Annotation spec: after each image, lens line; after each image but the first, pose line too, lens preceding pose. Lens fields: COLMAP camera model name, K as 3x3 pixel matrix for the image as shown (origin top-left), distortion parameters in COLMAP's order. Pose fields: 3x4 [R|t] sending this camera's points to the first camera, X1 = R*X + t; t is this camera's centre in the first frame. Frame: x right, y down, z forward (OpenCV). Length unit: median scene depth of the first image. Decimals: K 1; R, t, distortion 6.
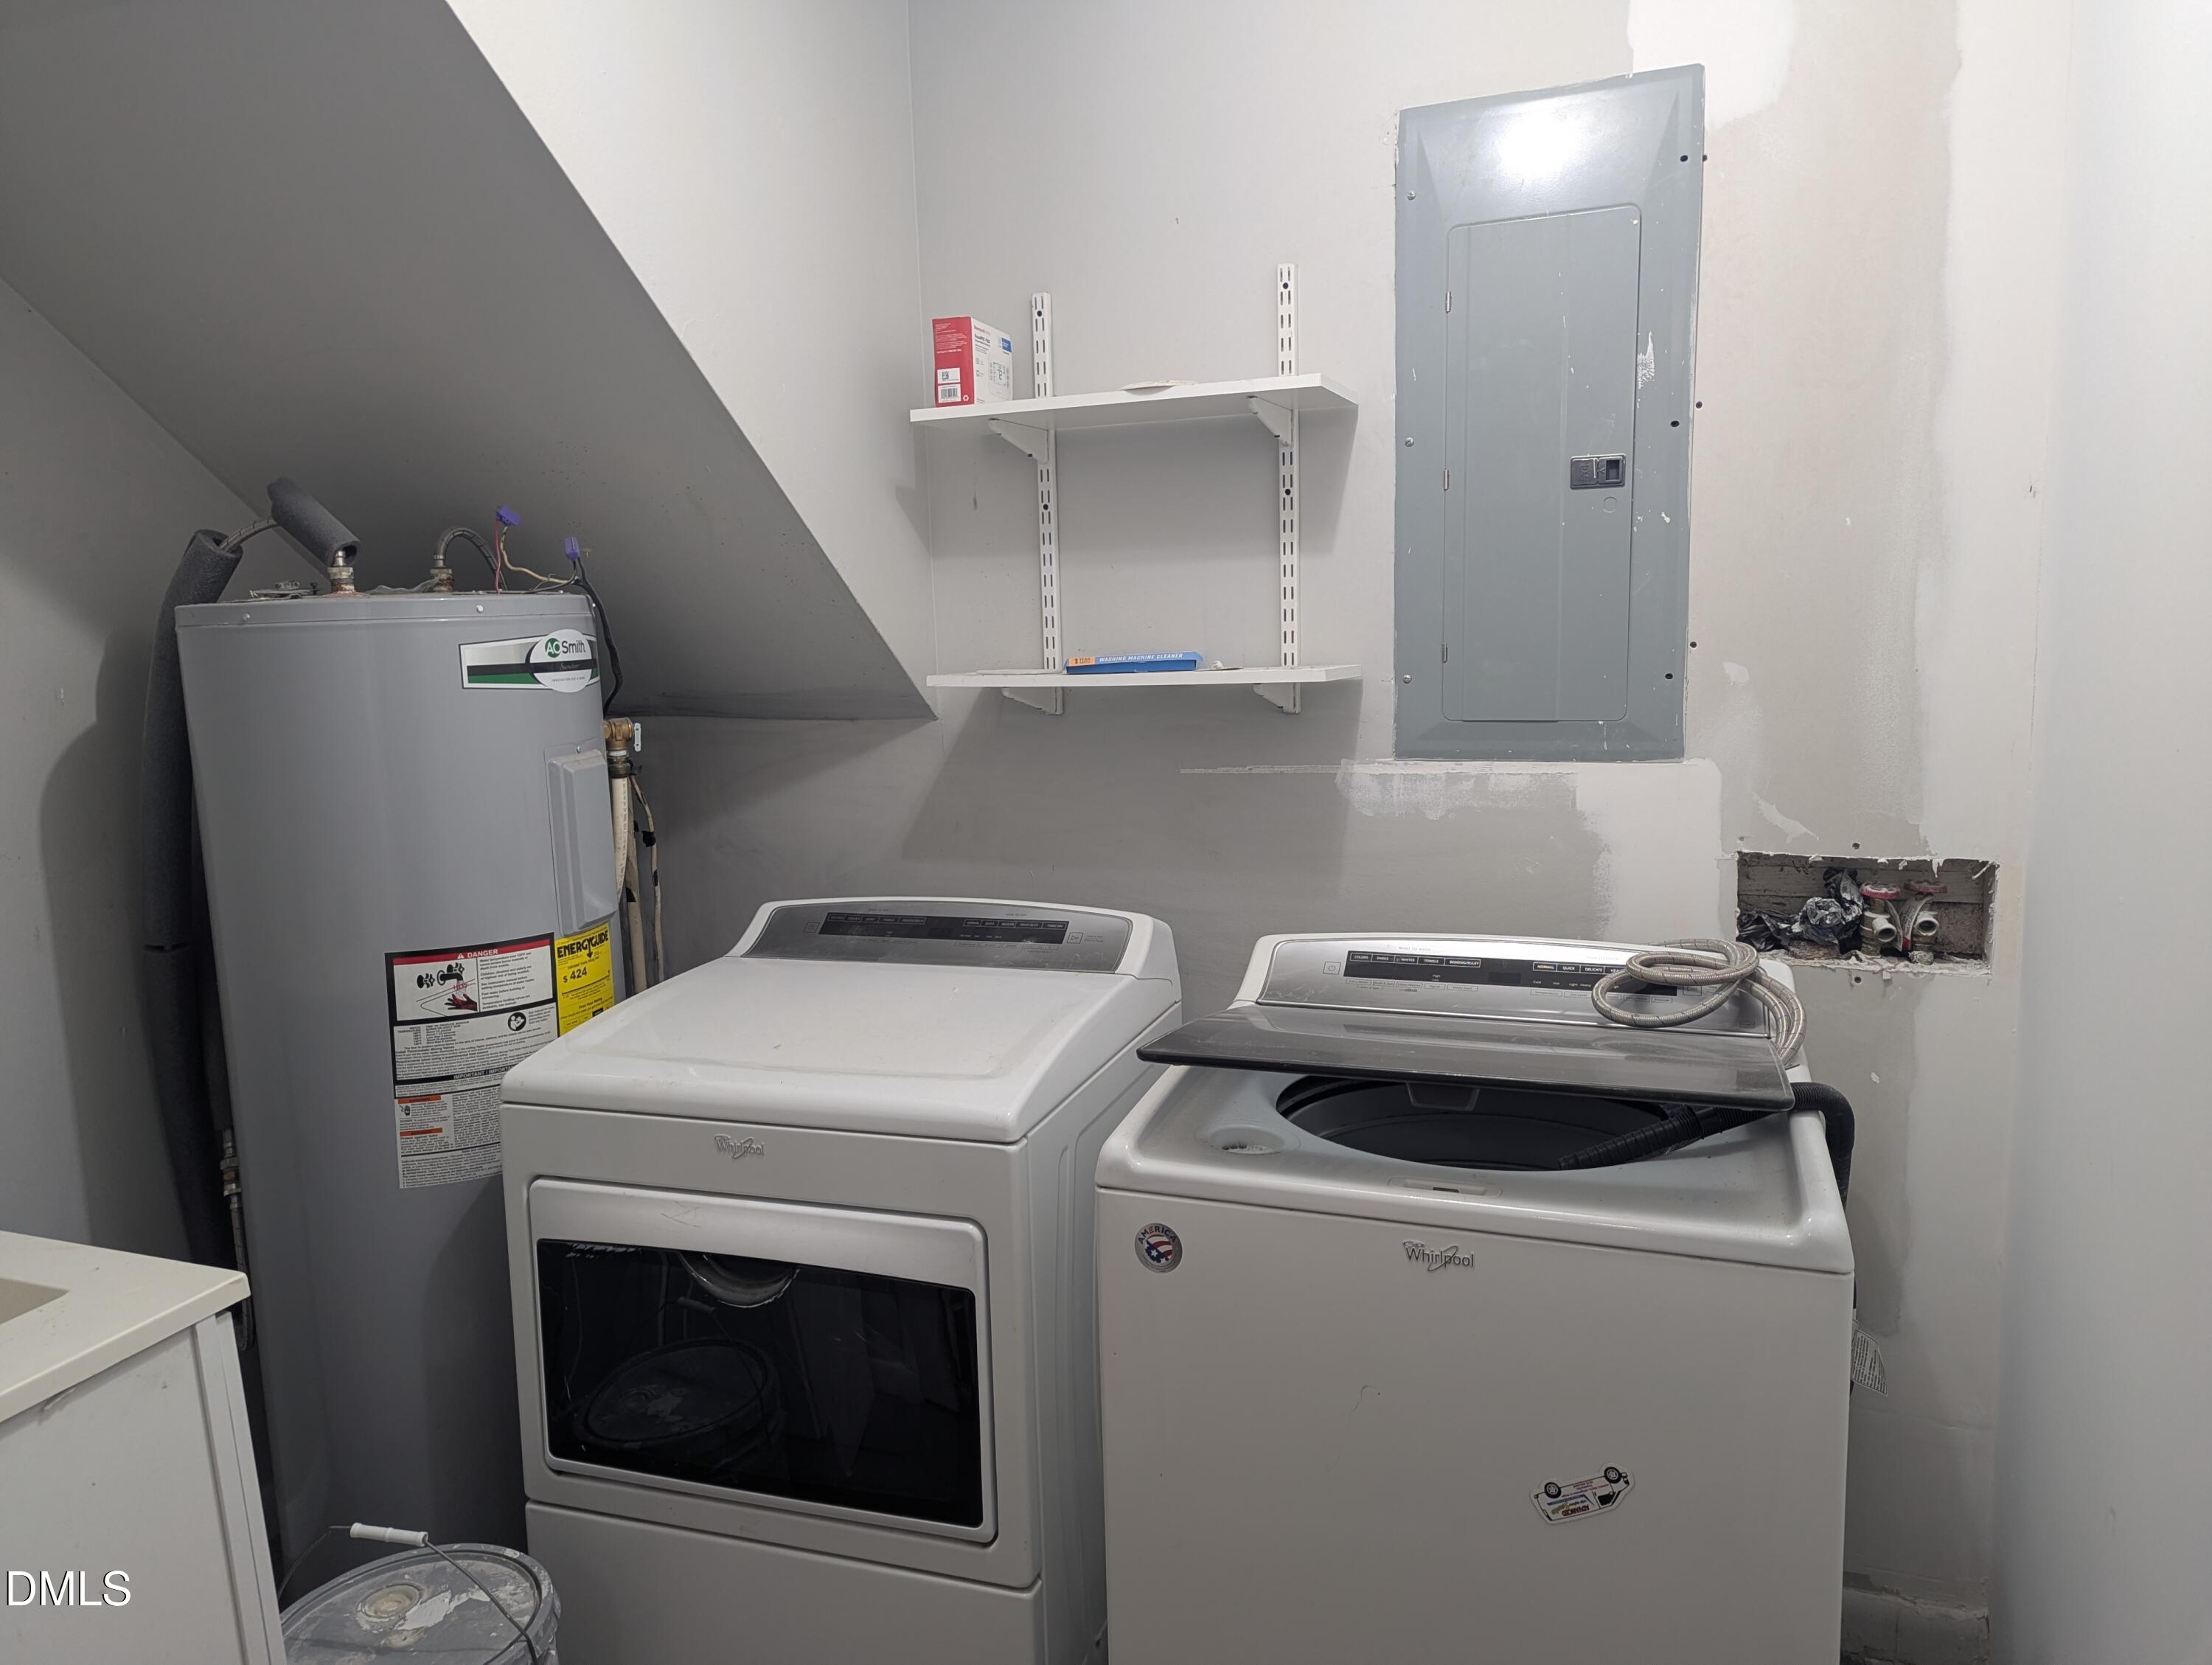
lens RADIAL K [[1569.2, 0, 1087.9], [0, 1569.2, 820.9], [0, 0, 1]] dist [0.066659, -0.074123]
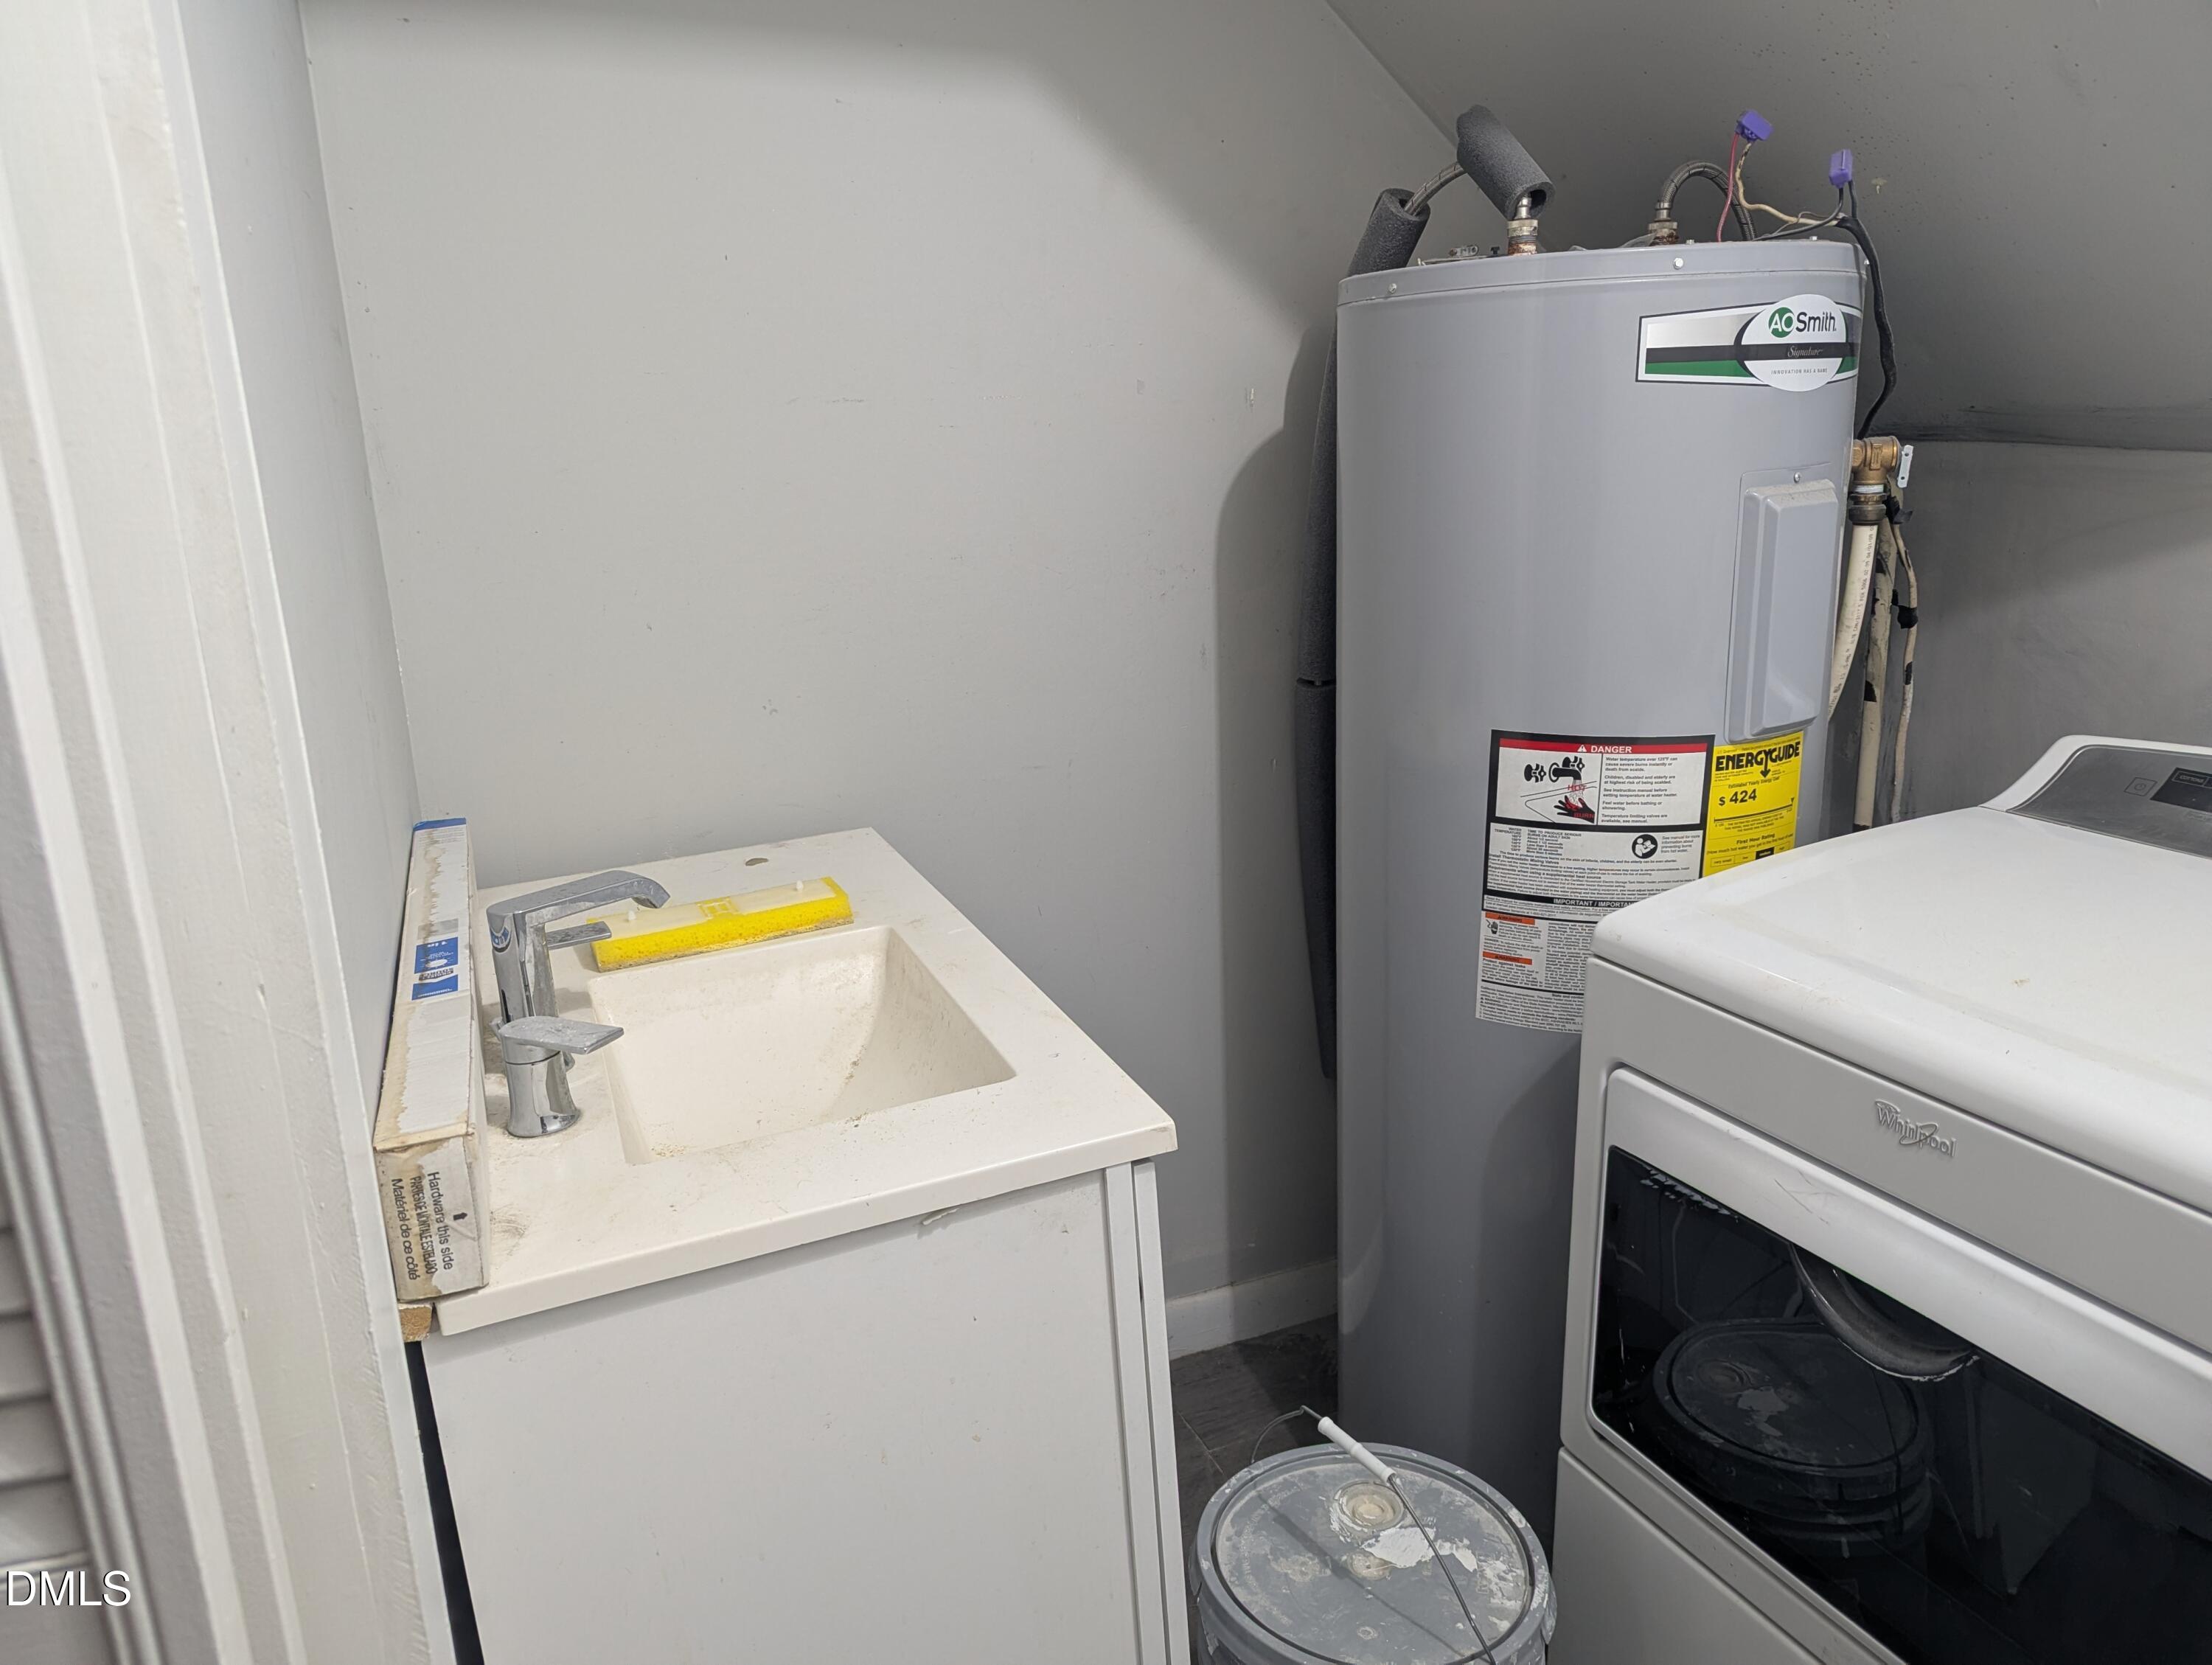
lens RADIAL K [[1569.2, 0, 1087.9], [0, 1569.2, 820.9], [0, 0, 1]] dist [0.066659, -0.074123]
pose [[0.702490, 0.193994, -0.684744, -0.037883], [-0.086561, 0.978280, 0.188351, -0.002408], [0.706410, -0.073043, 0.704024, 0.292353]]
